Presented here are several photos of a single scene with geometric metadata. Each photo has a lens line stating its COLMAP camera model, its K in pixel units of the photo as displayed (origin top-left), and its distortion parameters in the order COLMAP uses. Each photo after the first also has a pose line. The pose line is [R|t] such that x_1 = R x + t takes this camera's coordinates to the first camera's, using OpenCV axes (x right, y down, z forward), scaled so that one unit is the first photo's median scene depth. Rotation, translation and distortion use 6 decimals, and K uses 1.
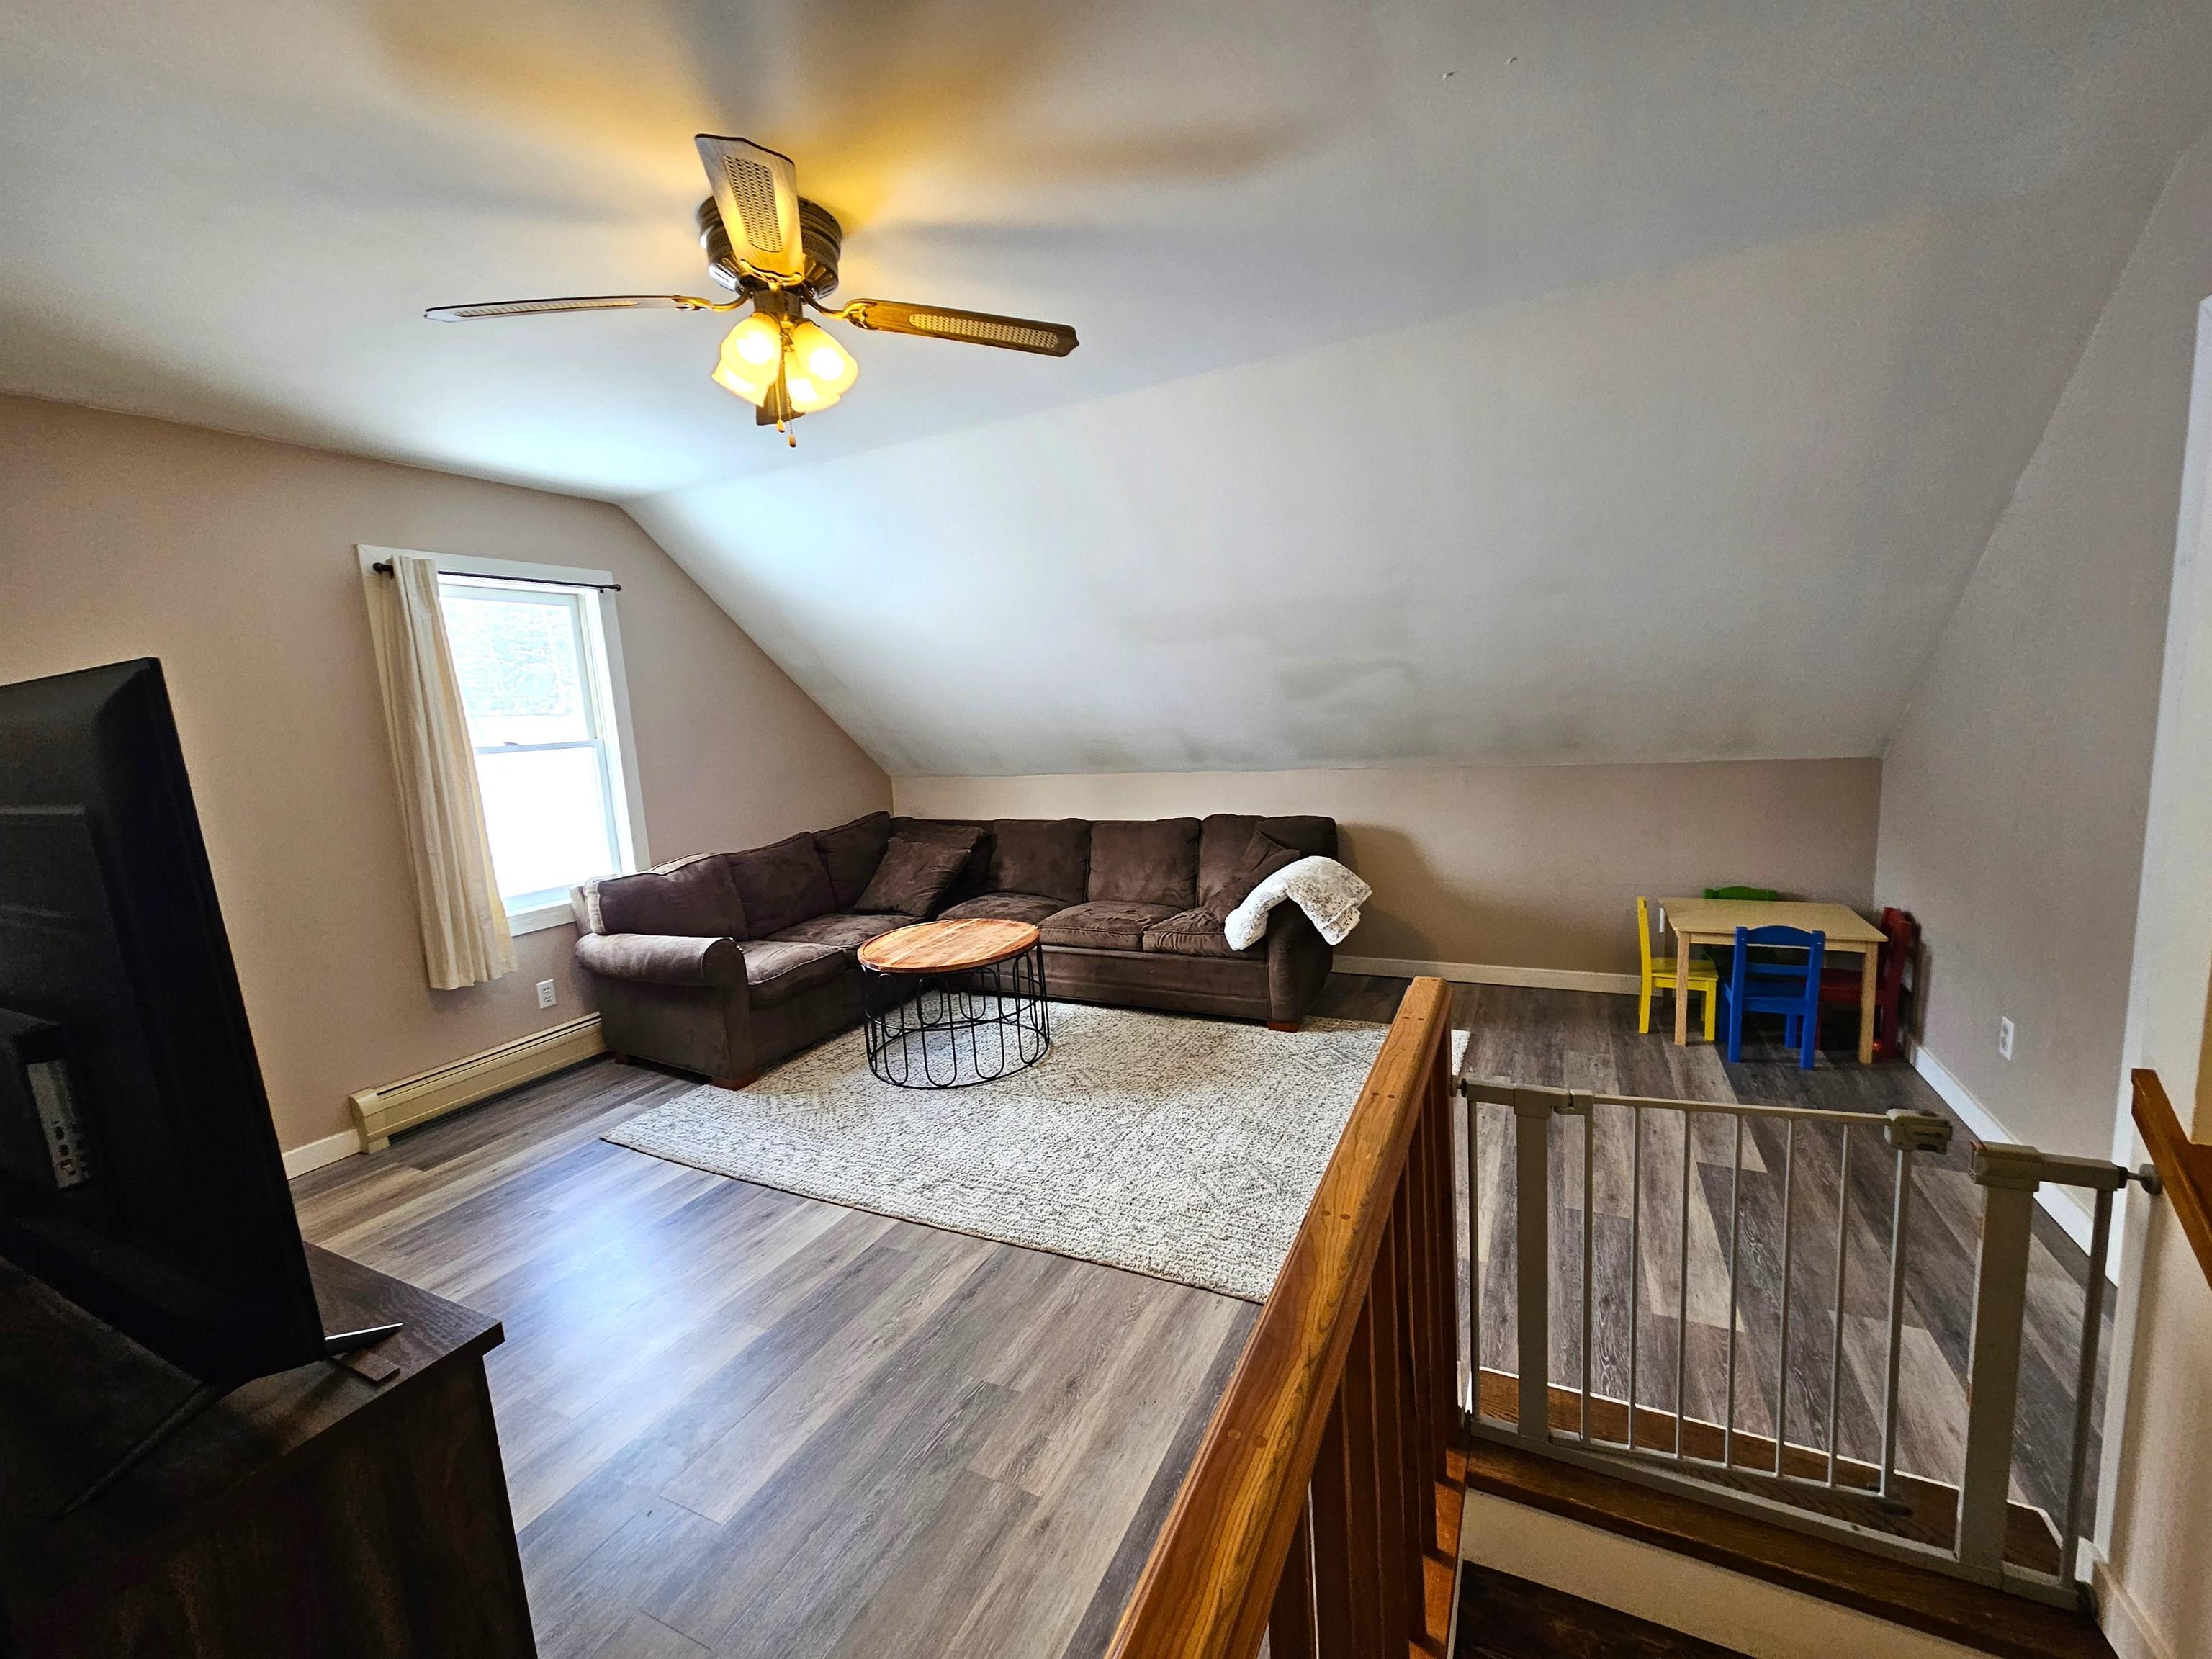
lens RADIAL K [[902.2, 0, 1118.4], [0, 902.2, 830.7], [0, 0, 1]] dist [0.001218, 0.000608]
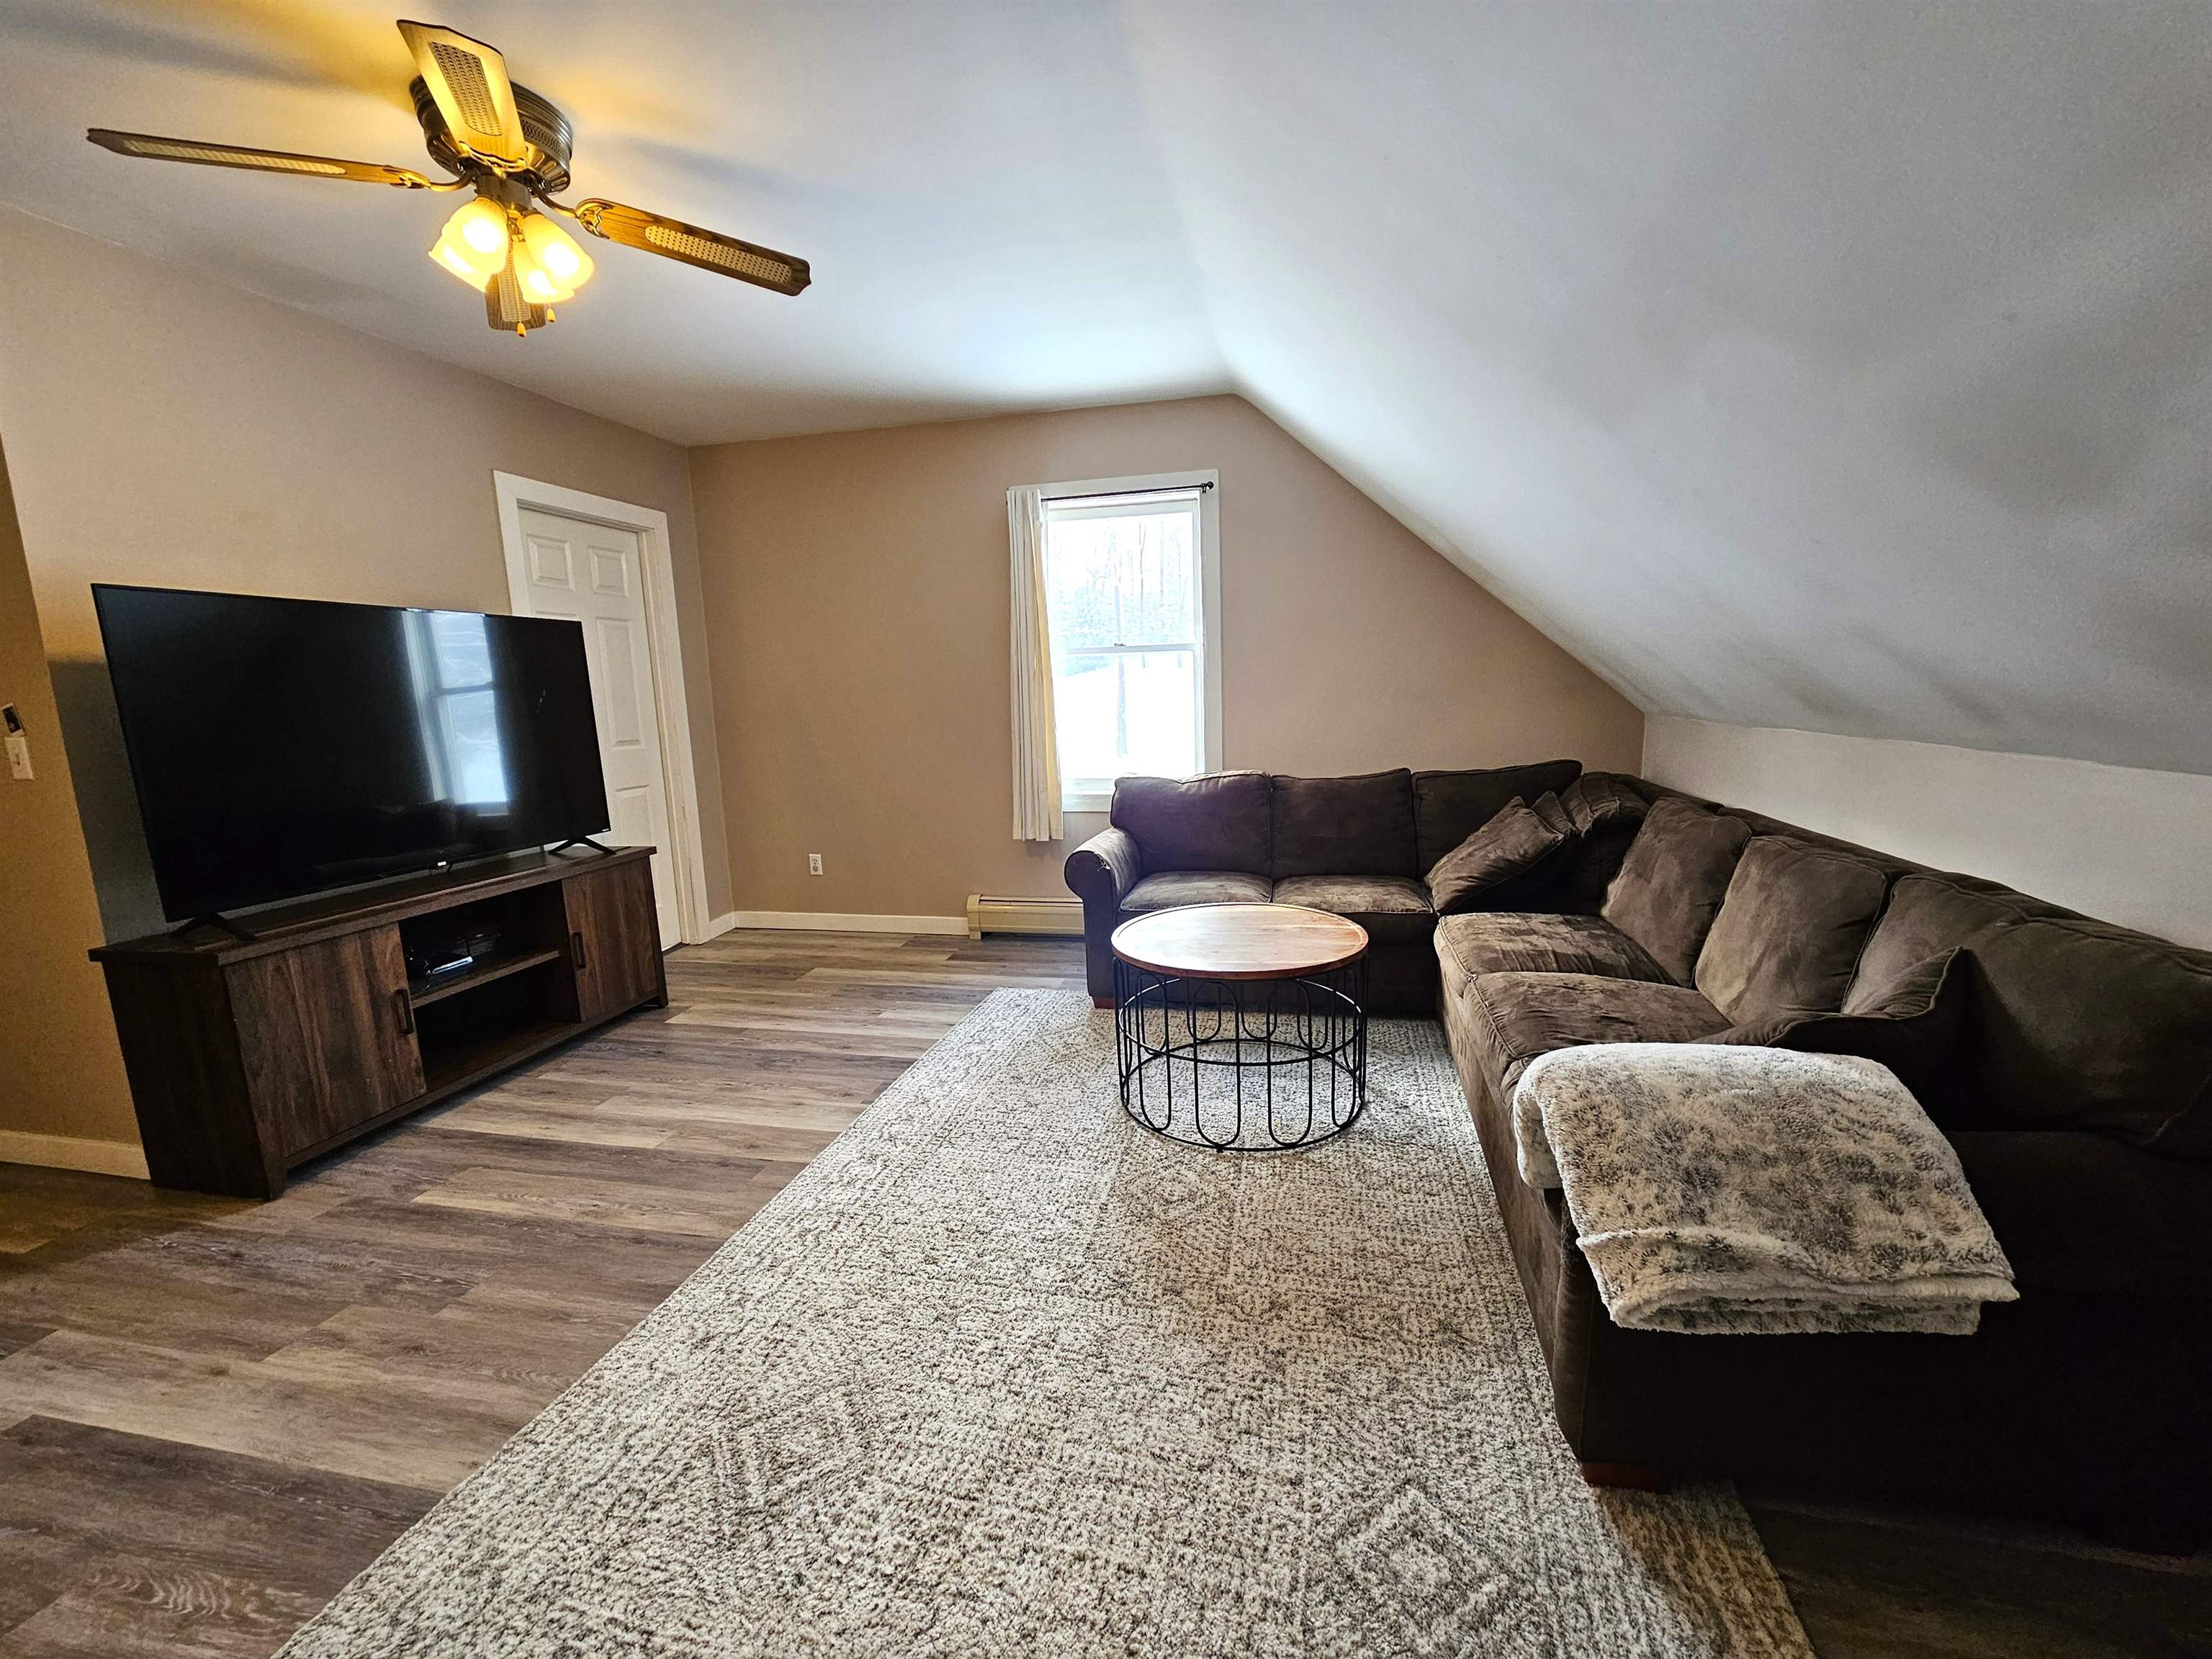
lens RADIAL K [[902.2, 0, 1118.4], [0, 902.2, 830.7], [0, 0, 1]] dist [0.001218, 0.000608]
pose [[0.237309, 0.202950, -0.949998, 0.515987], [-0.117737, 0.976733, 0.179251, -0.084205], [0.964273, 0.069312, 0.255682, 0.834301]]
